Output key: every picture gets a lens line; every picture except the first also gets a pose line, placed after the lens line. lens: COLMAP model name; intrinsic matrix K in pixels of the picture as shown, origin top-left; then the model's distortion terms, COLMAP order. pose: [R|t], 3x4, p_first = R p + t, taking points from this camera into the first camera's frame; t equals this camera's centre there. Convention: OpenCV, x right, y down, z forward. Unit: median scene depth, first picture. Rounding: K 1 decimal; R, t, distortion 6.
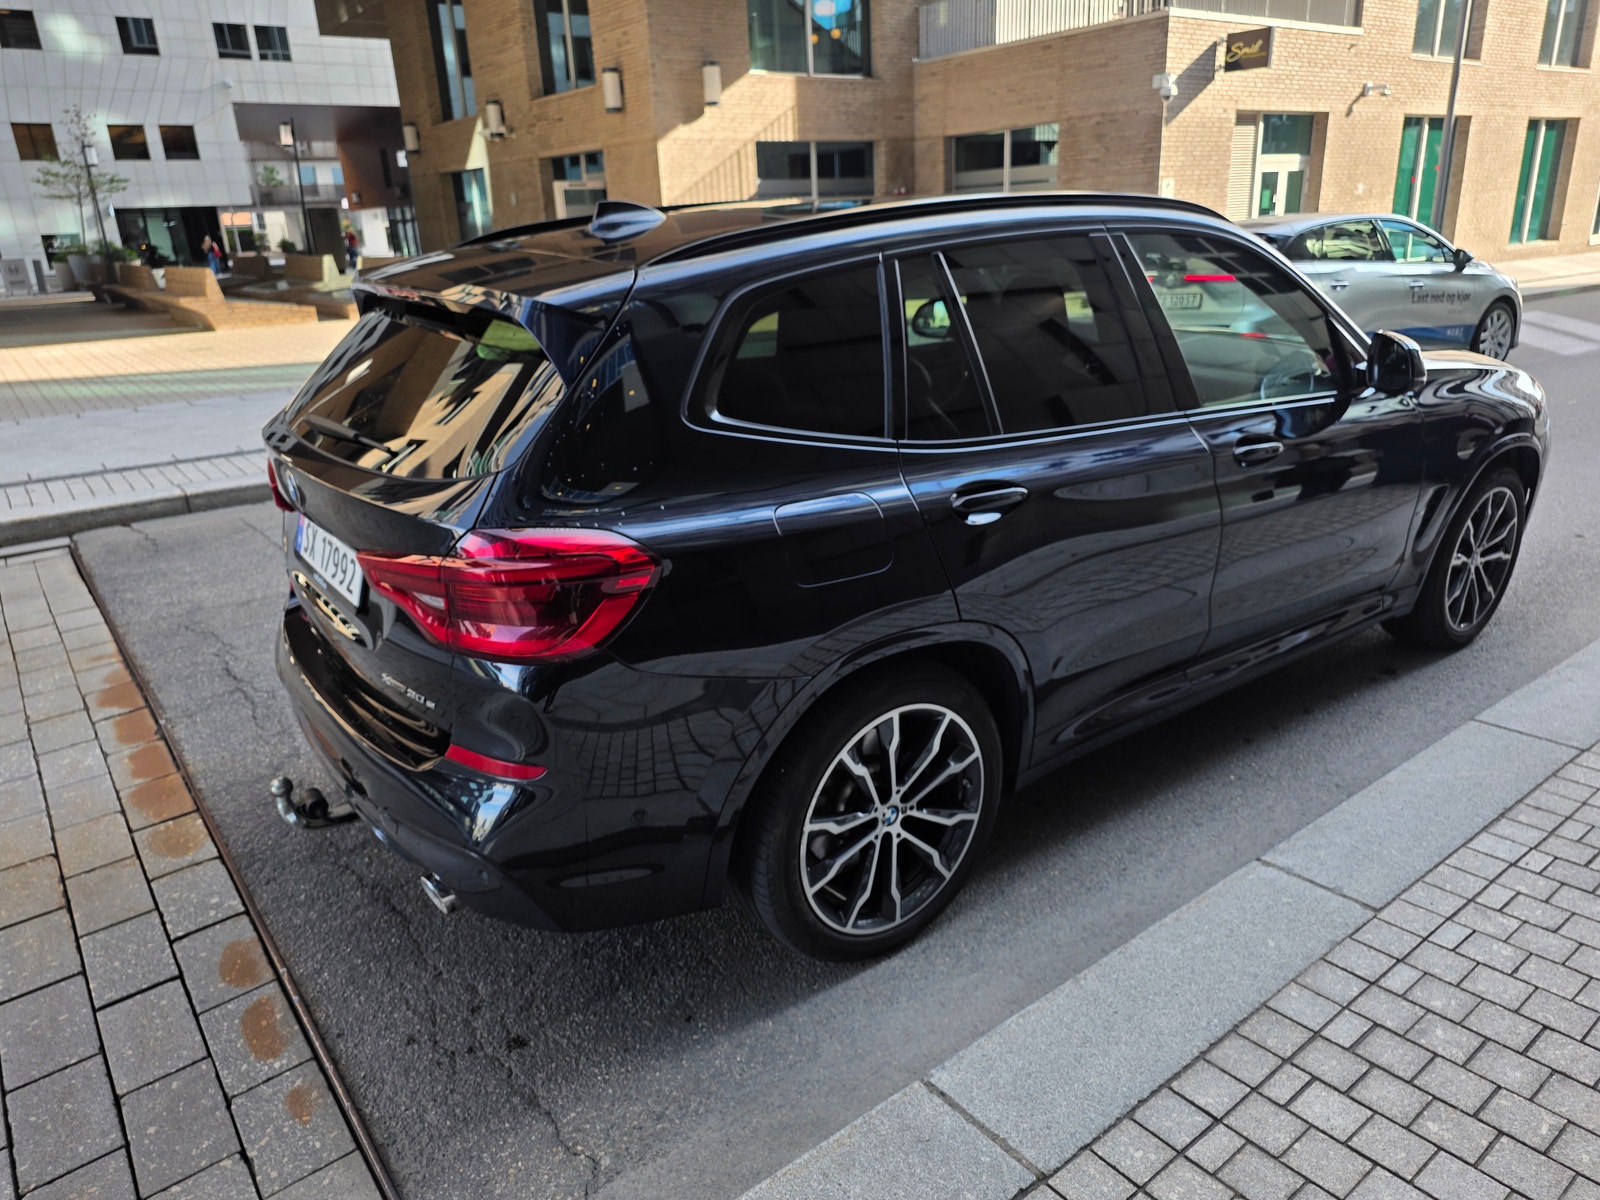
lens RADIAL K [[1080.7, 0, 800.0], [0, 1080.7, 600.0], [0, 0, 1]] dist [0.033169, -0.026082]
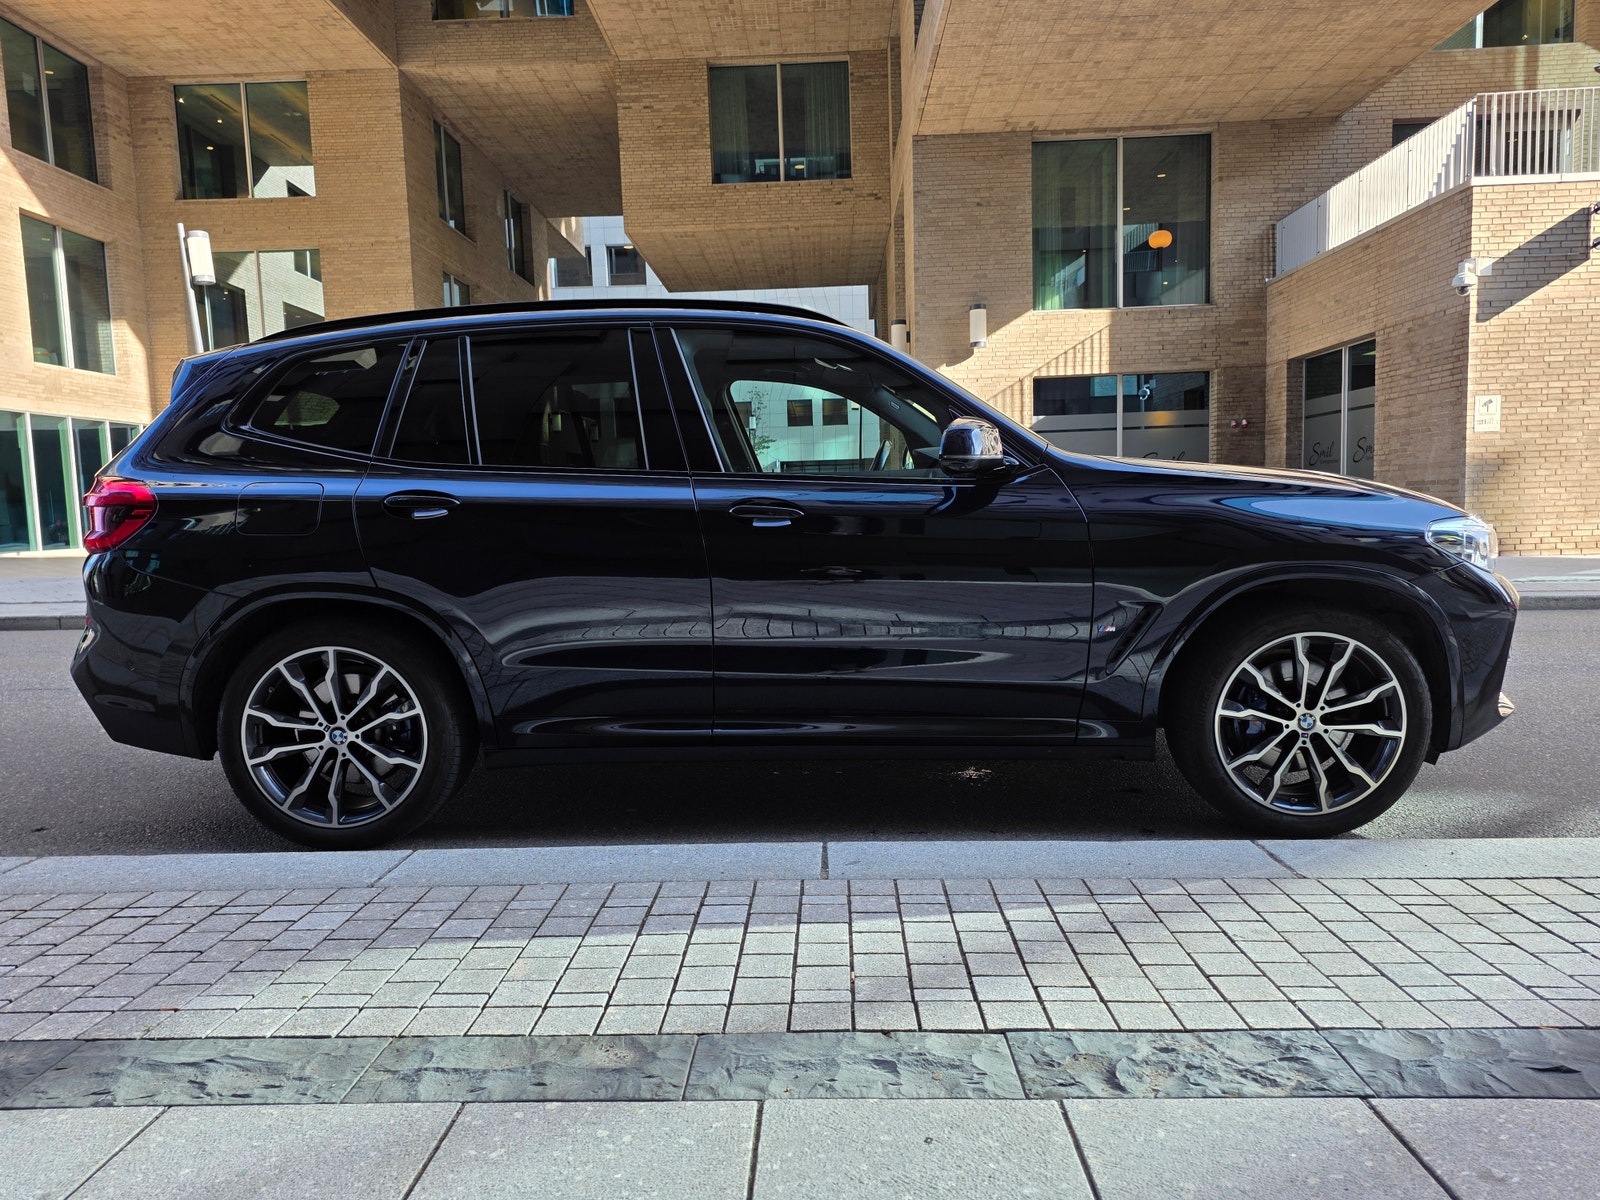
lens RADIAL K [[1072.7, 0, 800.0], [0, 1072.7, 600.0], [0, 0, 1]] dist [0.043976, -0.031017]
pose [[0.777803, 0.077973, -0.623653, 0.426260], [-0.213505, 0.966047, -0.145497, -0.055816], [0.591133, 0.246321, 0.768041, 0.213779]]
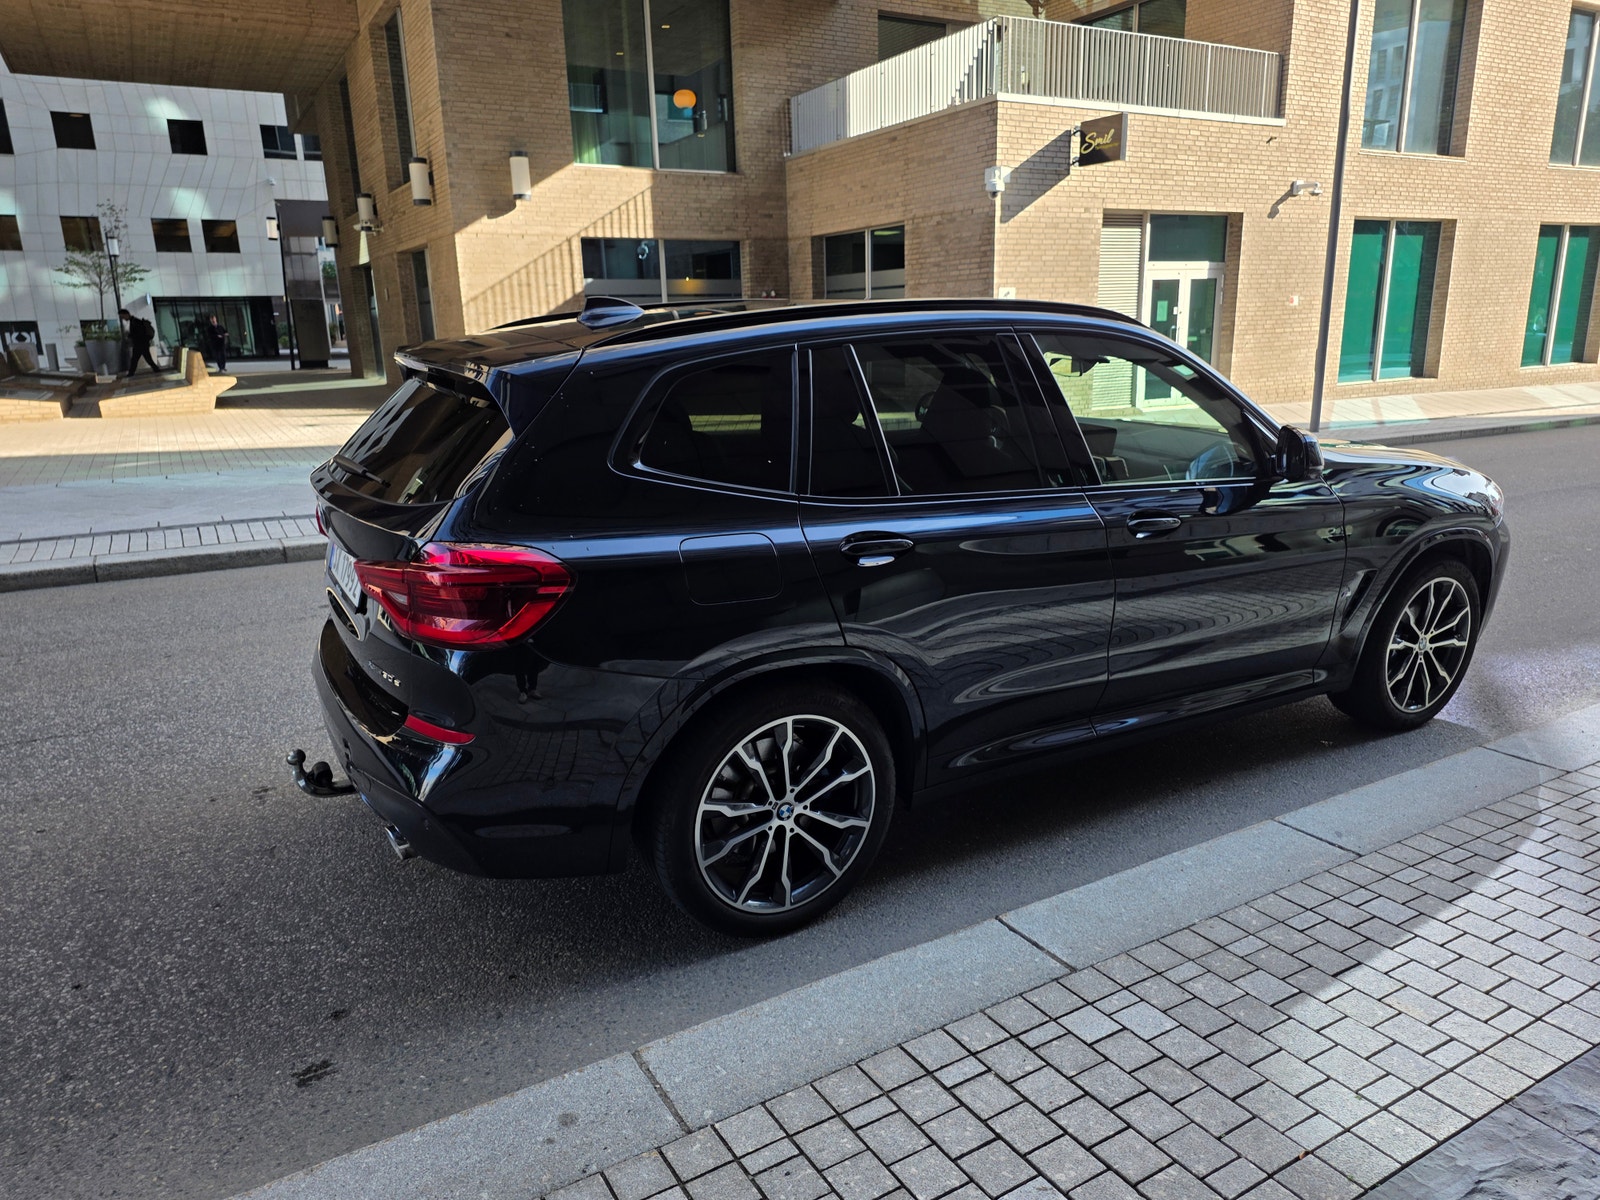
lens RADIAL K [[1074.7, 0, 800.0], [0, 1074.7, 600.0], [0, 0, 1]] dist [0.065603, -0.061184]
pose [[0.991574, 0.051441, -0.118894, 0.280344], [-0.061099, 0.994995, -0.079067, -0.062133], [0.114231, 0.085665, 0.989754, 0.153987]]
